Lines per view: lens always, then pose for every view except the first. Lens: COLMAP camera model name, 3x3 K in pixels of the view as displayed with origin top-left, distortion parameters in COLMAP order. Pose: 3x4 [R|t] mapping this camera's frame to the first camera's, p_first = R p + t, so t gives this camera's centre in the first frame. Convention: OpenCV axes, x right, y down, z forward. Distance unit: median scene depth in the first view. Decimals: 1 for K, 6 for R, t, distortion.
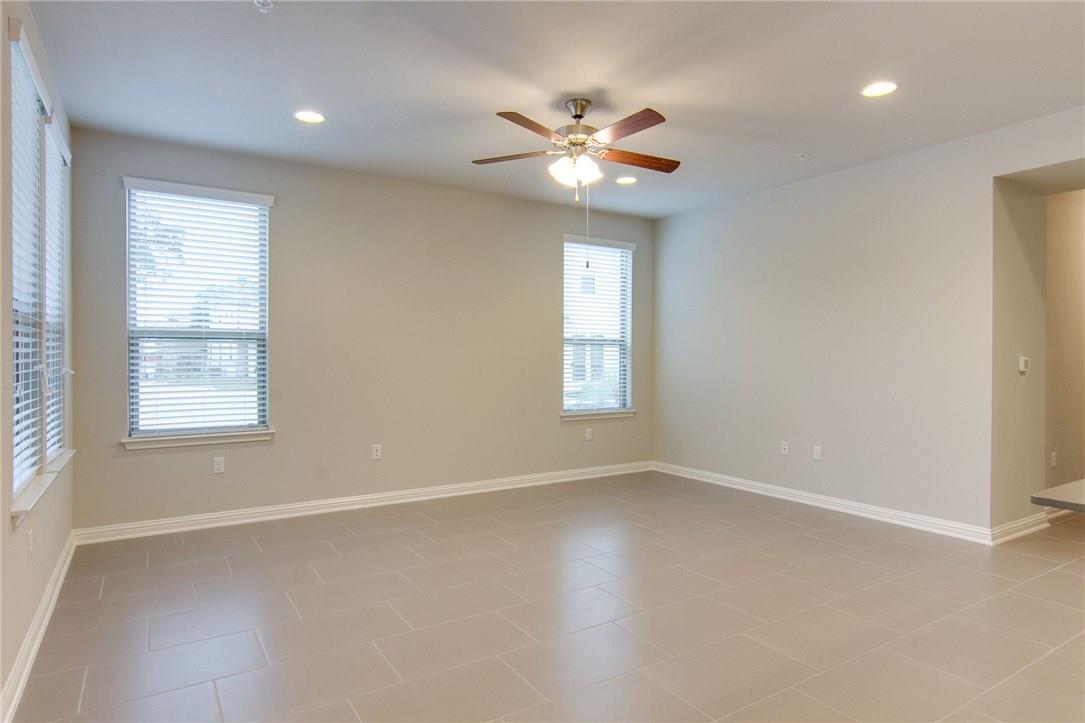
lens RADIAL K [[609.9, 0, 544.5], [0, 609.9, 361.0], [0, 0, 1]] dist [-0.000936, 0.003590]
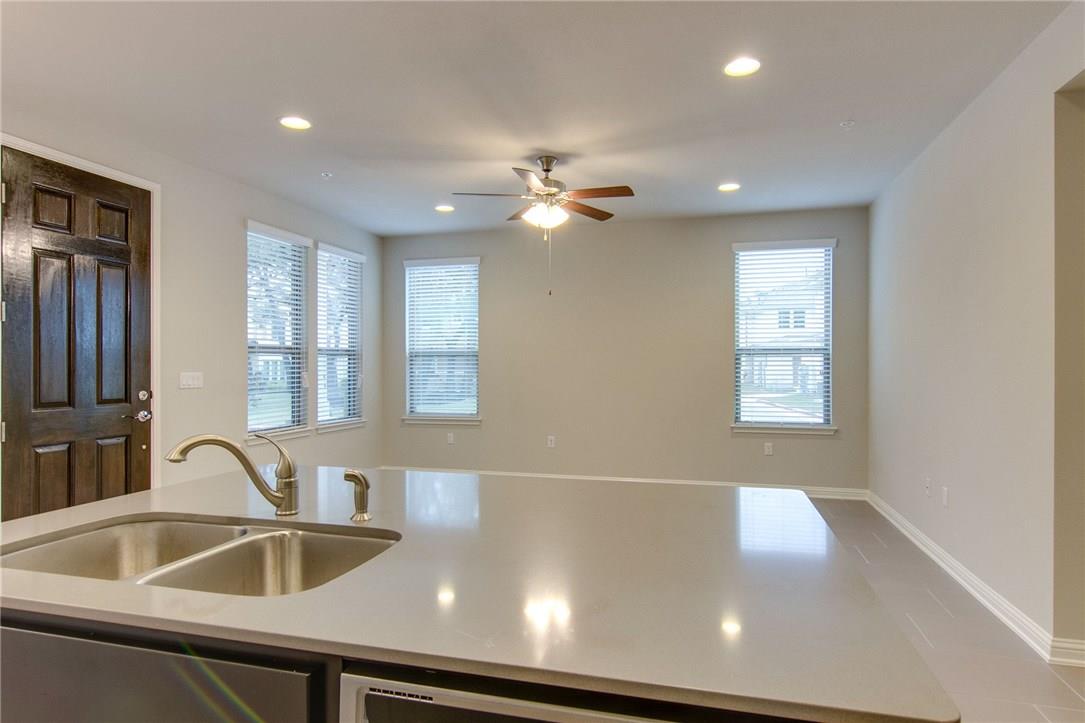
lens RADIAL K [[609.9, 0, 549.4], [0, 609.9, 366.2], [0, 0, 1]] dist [-0.000936, 0.003590]
pose [[0.674132, -0.000188, -0.738611, 0.558510], [-0.003230, 0.999990, -0.003203, -0.004539], [0.738604, 0.004545, 0.674124, 0.110549]]
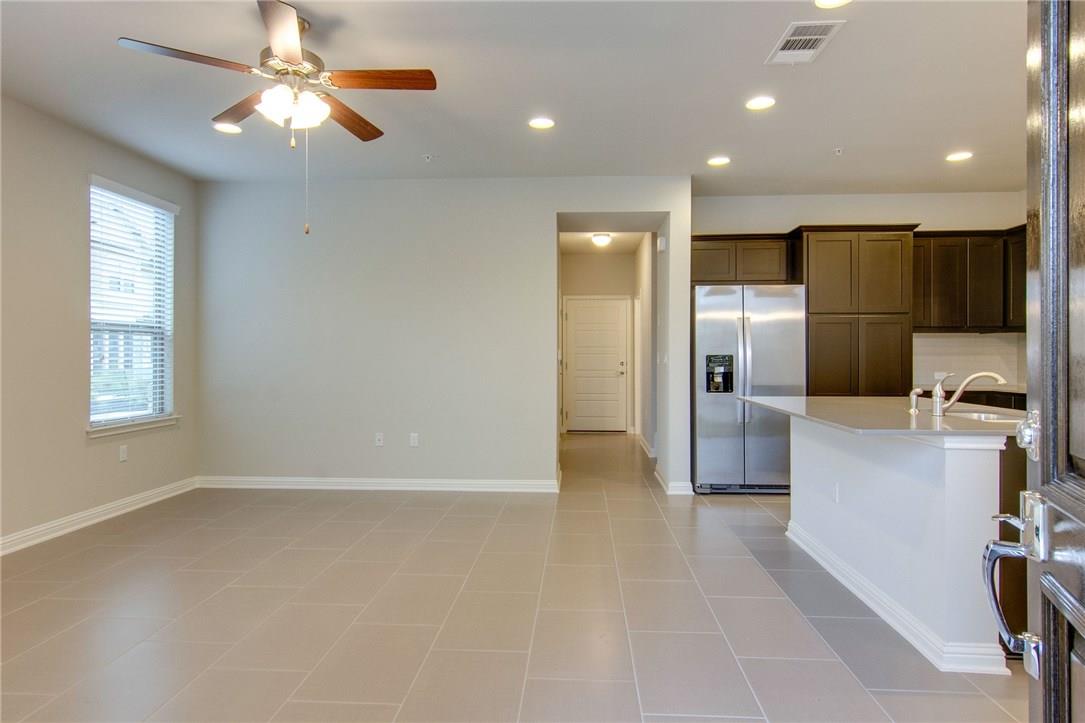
lens RADIAL K [[609.9, 0, 536.8], [0, 609.9, 355.9], [0, 0, 1]] dist [-0.000936, 0.003590]
pose [[0.592786, -0.002194, 0.805357, -0.230347], [0.003667, 0.999993, 0.000024, 0.004666], [-0.805352, 0.002939, 0.592790, 0.165933]]
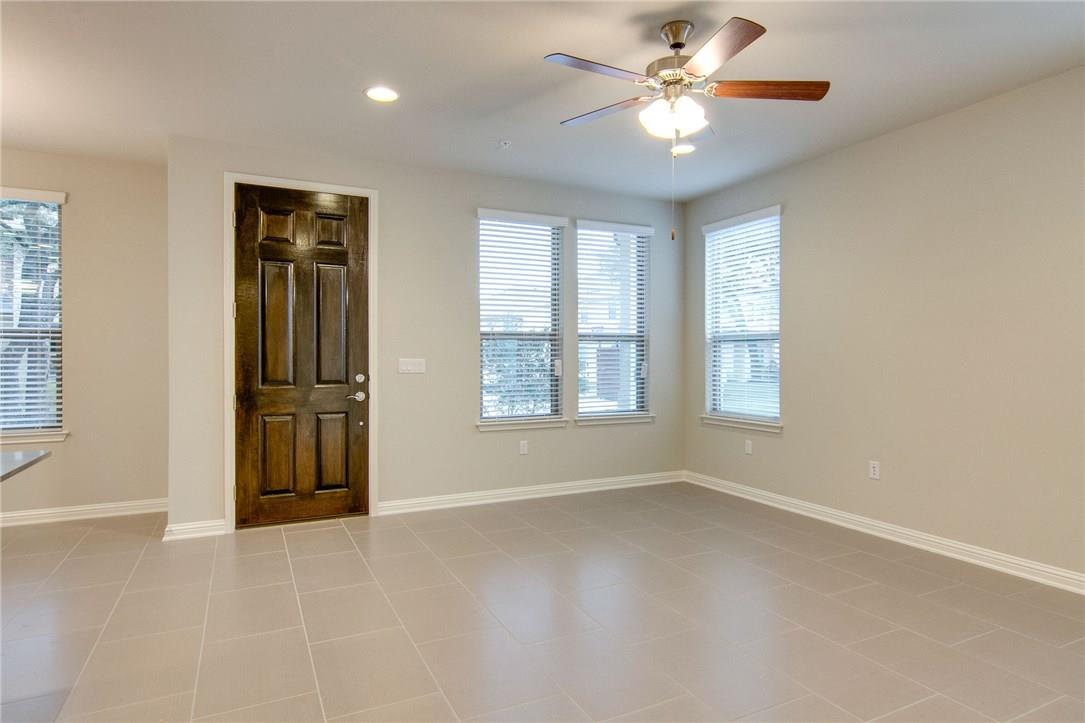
lens RADIAL K [[609.9, 0, 546.7], [0, 609.9, 357.4], [0, 0, 1]] dist [-0.000936, 0.003590]
pose [[-0.108136, 0.000097, -0.994136, 0.497462], [-0.005553, 0.999984, 0.000702, -0.000908], [0.994121, 0.005597, -0.108134, 0.539823]]
